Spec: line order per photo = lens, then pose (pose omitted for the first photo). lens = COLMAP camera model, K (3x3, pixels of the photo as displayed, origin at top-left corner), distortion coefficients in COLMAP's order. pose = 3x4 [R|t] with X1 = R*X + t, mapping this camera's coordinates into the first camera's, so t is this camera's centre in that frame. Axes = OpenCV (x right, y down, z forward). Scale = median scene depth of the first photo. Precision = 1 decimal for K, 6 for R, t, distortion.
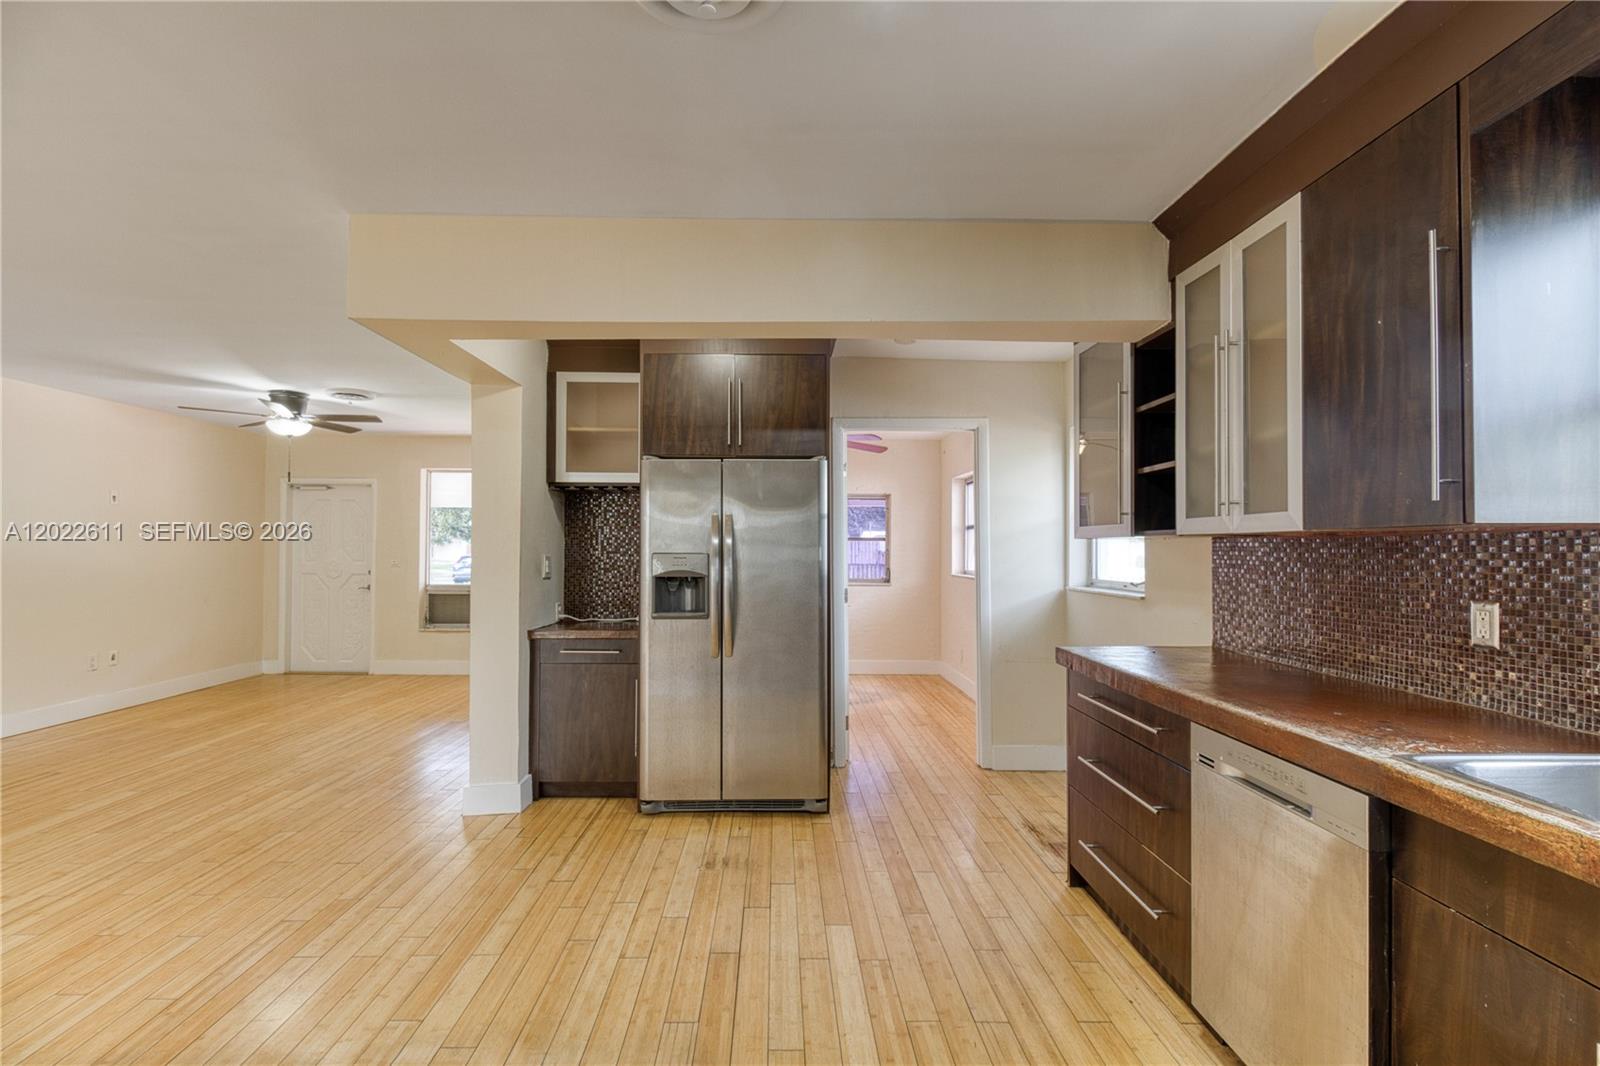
lens RADIAL K [[726.5, 0, 799.8], [0, 726.5, 537.6], [0, 0, 1]] dist [0.003545, -0.006297]
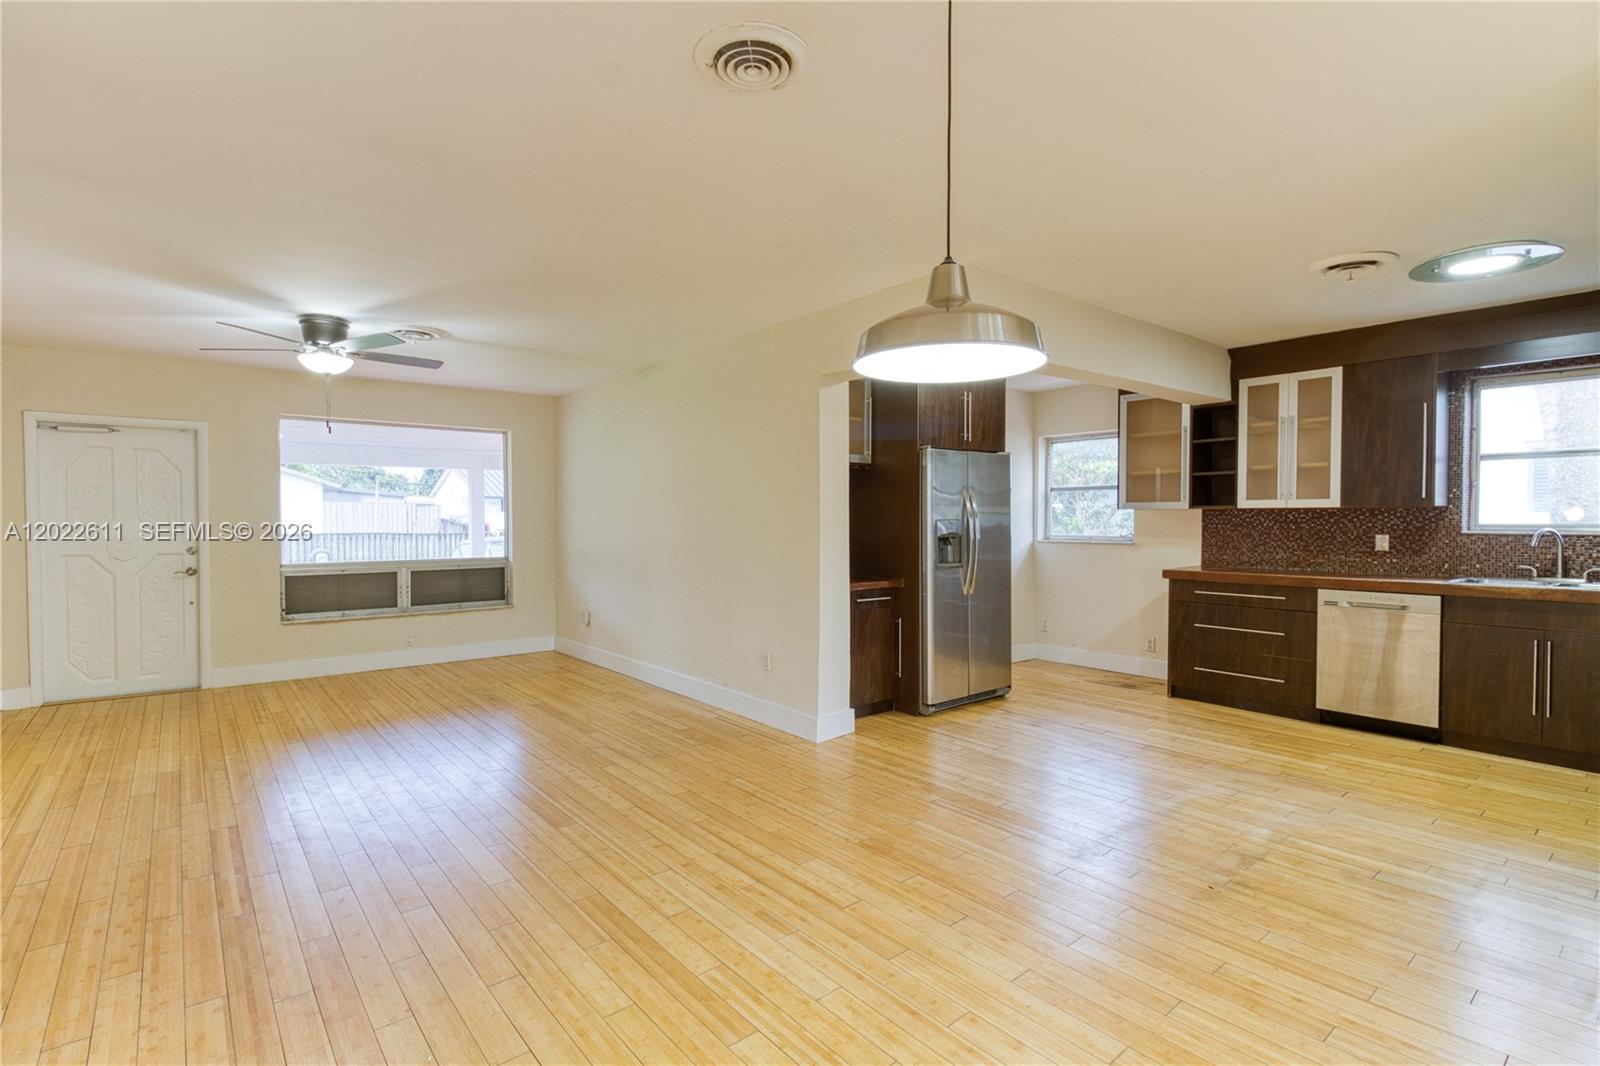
lens RADIAL K [[746.9, 0, 800.0], [0, 746.9, 533.0], [0, 0, 1]] dist [-0.002799, -0.000806]
pose [[0.789865, -0.016652, 0.613055, -1.429983], [-0.005748, 0.999386, 0.034551, 0.000569], [-0.613254, -0.030814, 0.789284, 0.085626]]
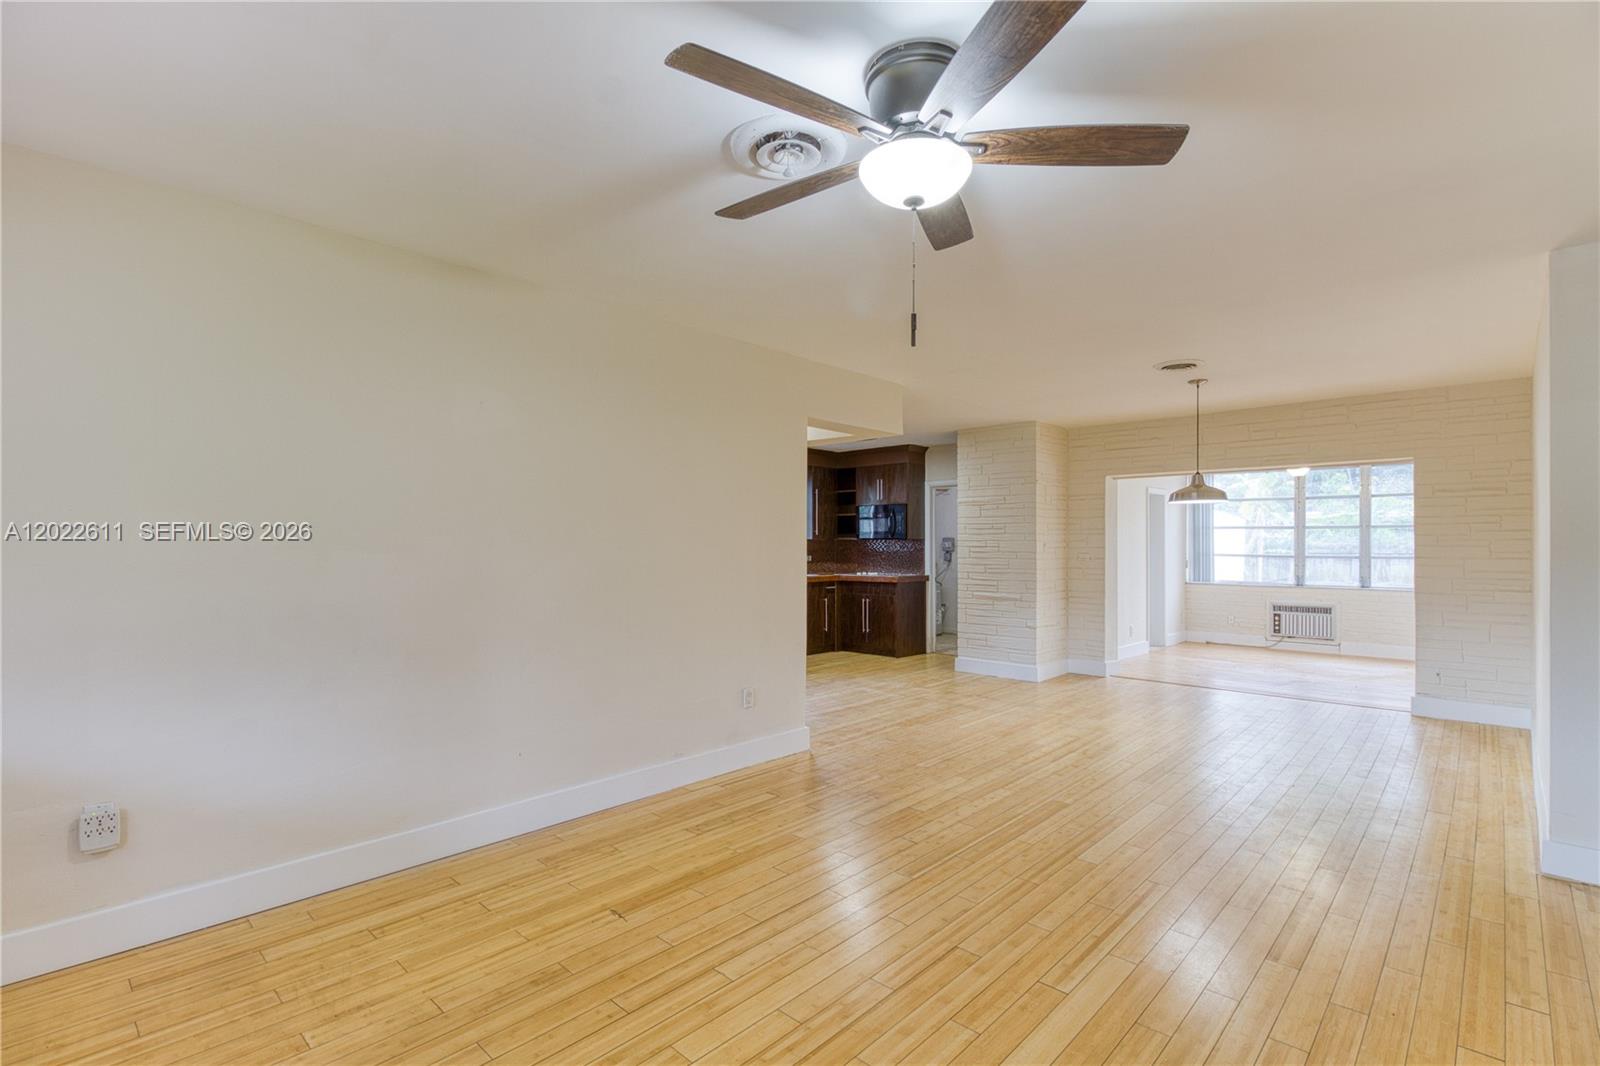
lens RADIAL K [[746.9, 0, 800.0], [0, 746.9, 533.0], [0, 0, 1]] dist [-0.002799, -0.000806]
pose [[-0.706697, 0.007867, 0.707472, -1.626718], [-0.013260, 0.999615, -0.024361, 0.037731], [-0.707392, -0.026597, -0.706321, 2.289839]]
